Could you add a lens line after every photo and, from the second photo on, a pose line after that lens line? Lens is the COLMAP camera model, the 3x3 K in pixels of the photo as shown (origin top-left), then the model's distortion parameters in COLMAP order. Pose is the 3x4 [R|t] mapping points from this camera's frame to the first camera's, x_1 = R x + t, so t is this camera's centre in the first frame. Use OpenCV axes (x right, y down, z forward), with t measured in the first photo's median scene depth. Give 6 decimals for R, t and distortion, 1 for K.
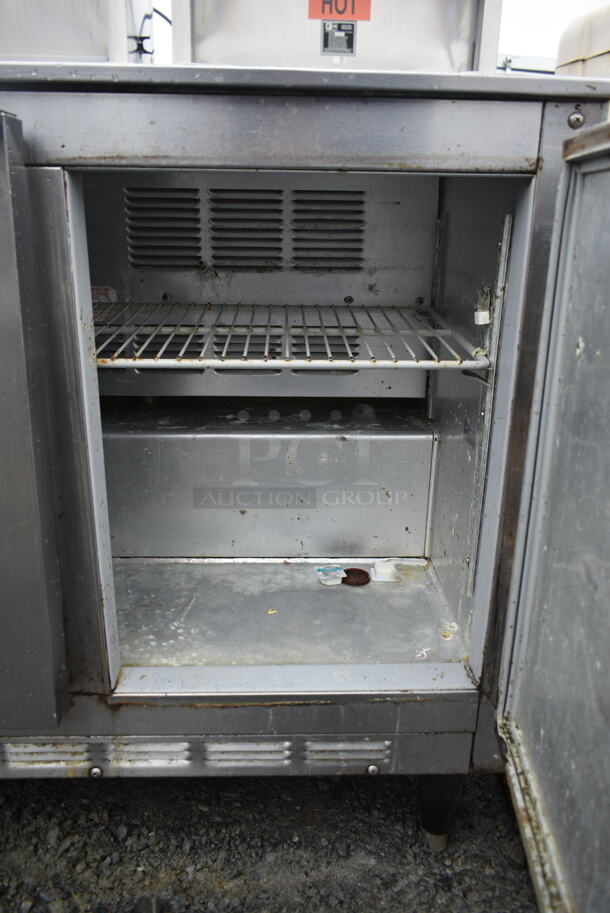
lens RADIAL K [[727.1, 0, 311.8], [0, 727.1, 441.5], [0, 0, 1]] dist [-0.027578, 0.020648]
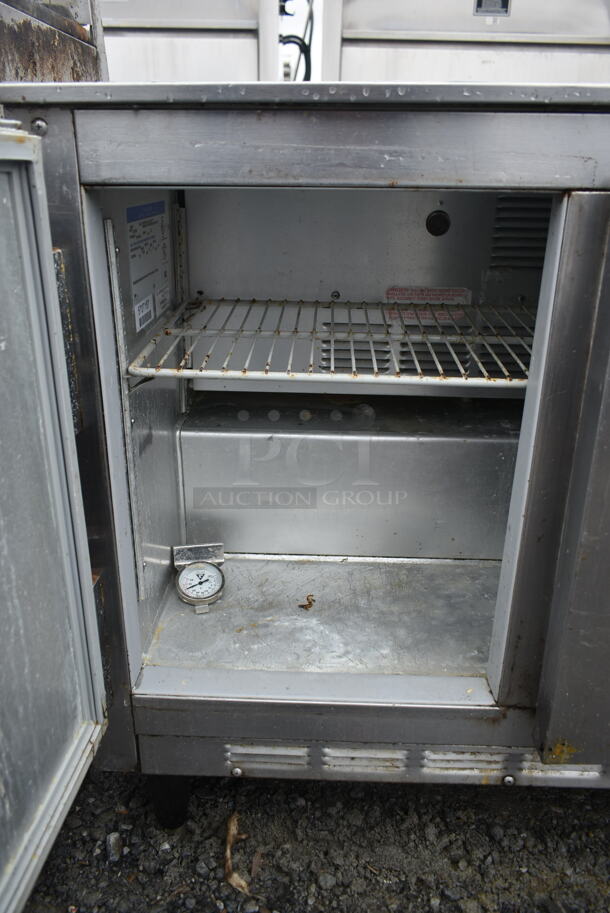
lens RADIAL K [[727.1, 0, 300.0], [0, 727.1, 445.8], [0, 0, 1]] dist [-0.027578, 0.020648]
pose [[0.997934, 0.022111, -0.060325, -0.505298], [-0.018454, 0.997996, 0.060520, -0.065060], [0.061542, -0.059281, 0.996342, -0.005434]]
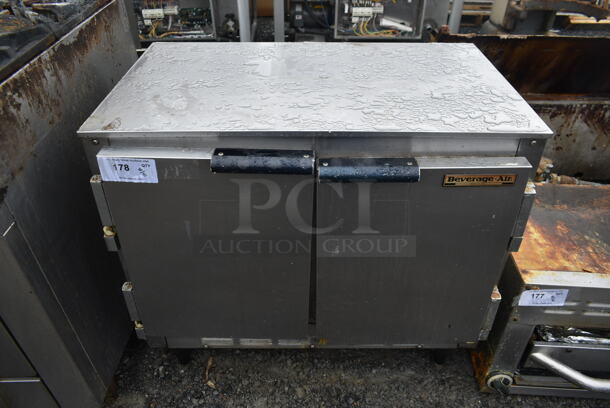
lens RADIAL K [[485.8, 0, 308.4], [0, 485.8, 198.9], [0, 0, 1]] dist [-0.027578, 0.020648]
pose [[0.999371, 0.008968, -0.034306, -0.241103], [0.002090, 0.950908, 0.309467, -0.548633], [0.035398, -0.309345, 0.950291, -0.461294]]
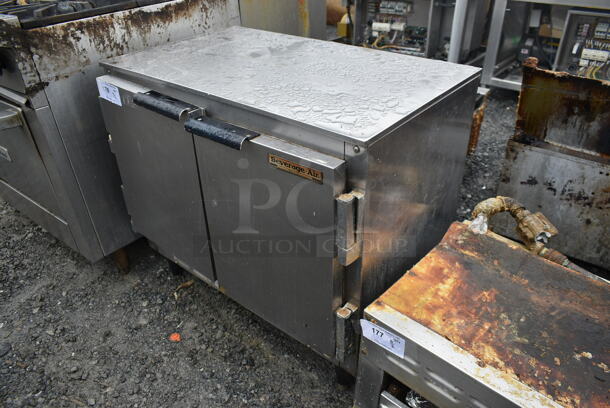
lens RADIAL K [[485.8, 0, 297.6], [0, 485.8, 197.2], [0, 0, 1]] dist [-0.027578, 0.020648]
pose [[0.738692, 0.317983, -0.594324, 0.863024], [-0.160524, 0.939352, 0.303068, -0.528765], [0.654650, -0.128471, 0.744935, -0.228128]]
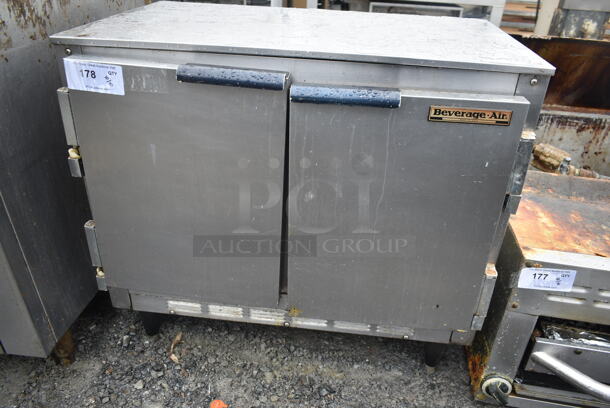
lens RADIAL K [[485.8, 0, 307.4], [0, 485.8, 198.7], [0, 0, 1]] dist [-0.027578, 0.020648]
pose [[0.989559, 0.088633, -0.113654, -0.083293], [-0.064930, 0.978153, 0.197485, -0.241244], [0.128675, -0.188044, 0.973695, -0.421173]]
